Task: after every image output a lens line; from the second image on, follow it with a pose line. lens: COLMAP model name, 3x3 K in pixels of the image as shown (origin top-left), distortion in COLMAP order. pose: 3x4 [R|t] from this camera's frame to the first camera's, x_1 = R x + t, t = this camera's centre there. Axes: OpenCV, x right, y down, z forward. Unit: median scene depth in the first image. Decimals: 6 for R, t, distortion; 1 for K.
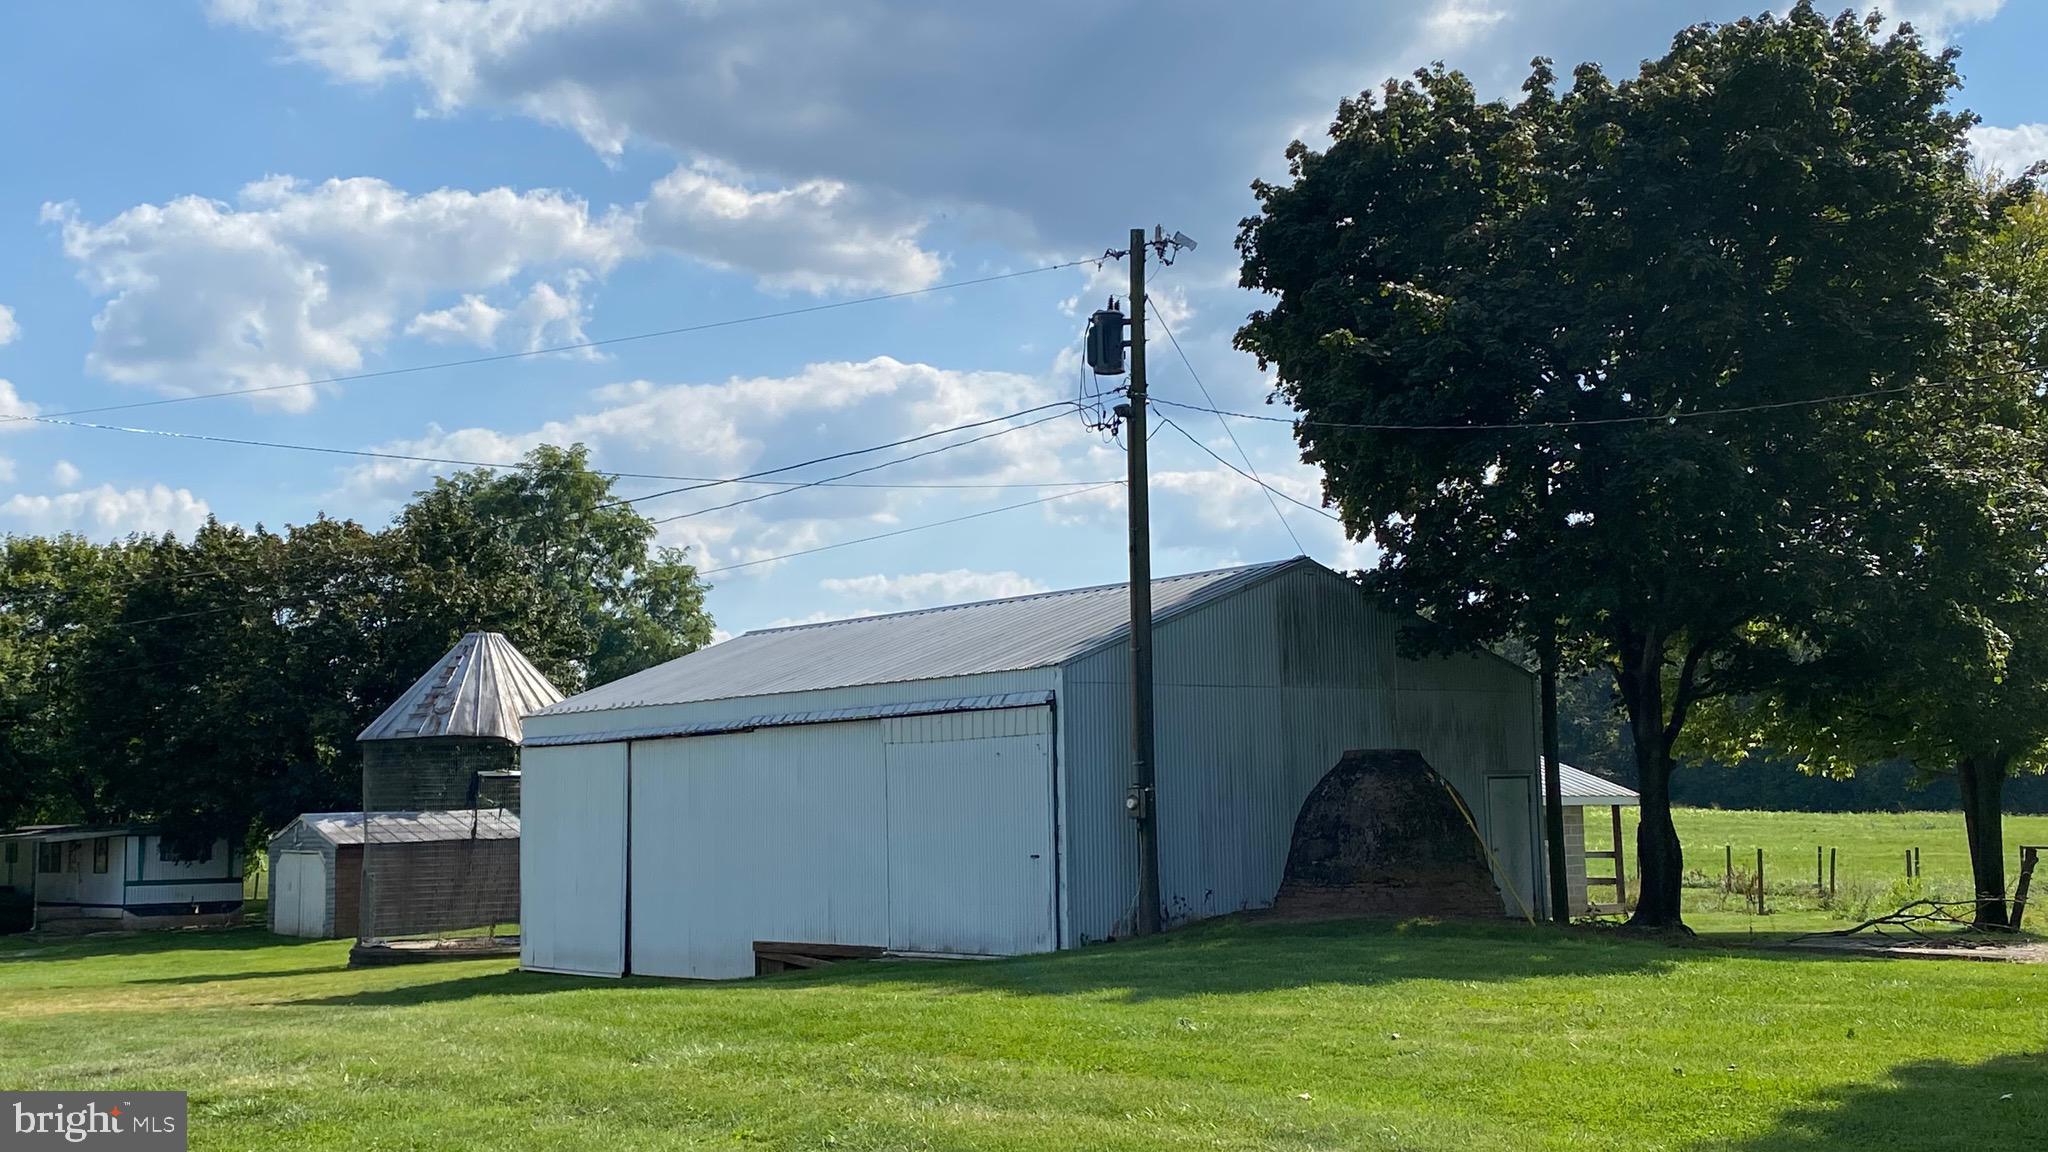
lens RADIAL K [[2396.8, 0, 1023.7], [0, 2396.8, 575.4], [0, 0, 1]] dist [0.002152, 0.000000]
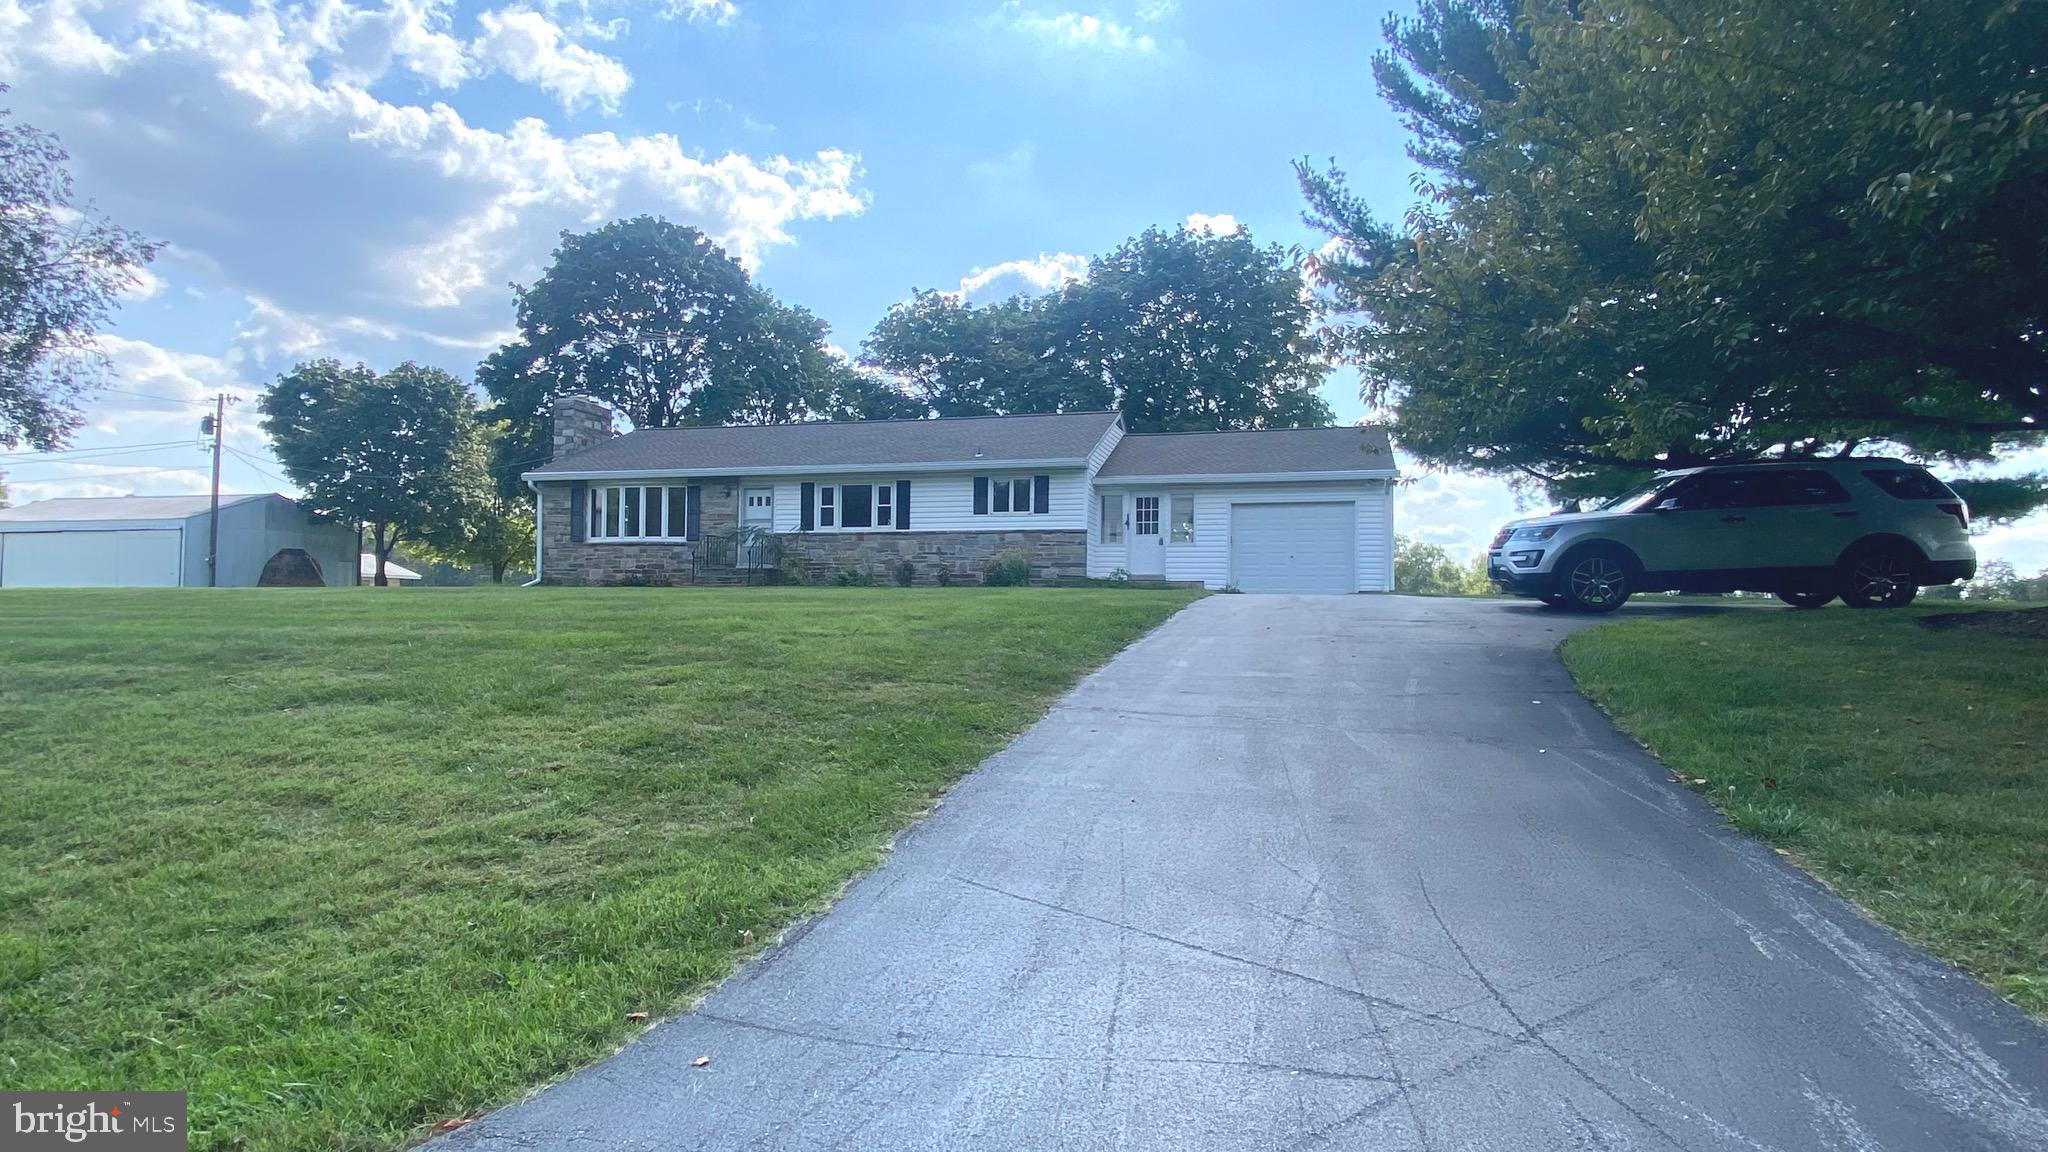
lens RADIAL K [[1124.9, 0, 1024.0], [0, 1124.9, 567.9], [0, 0, 1]] dist [-0.002287, -0.000147]
pose [[0.805864, 0.049327, 0.590043, 0.036401], [-0.080418, 0.996408, 0.026533, -0.030429], [-0.586615, -0.068832, 0.806936, -0.963886]]
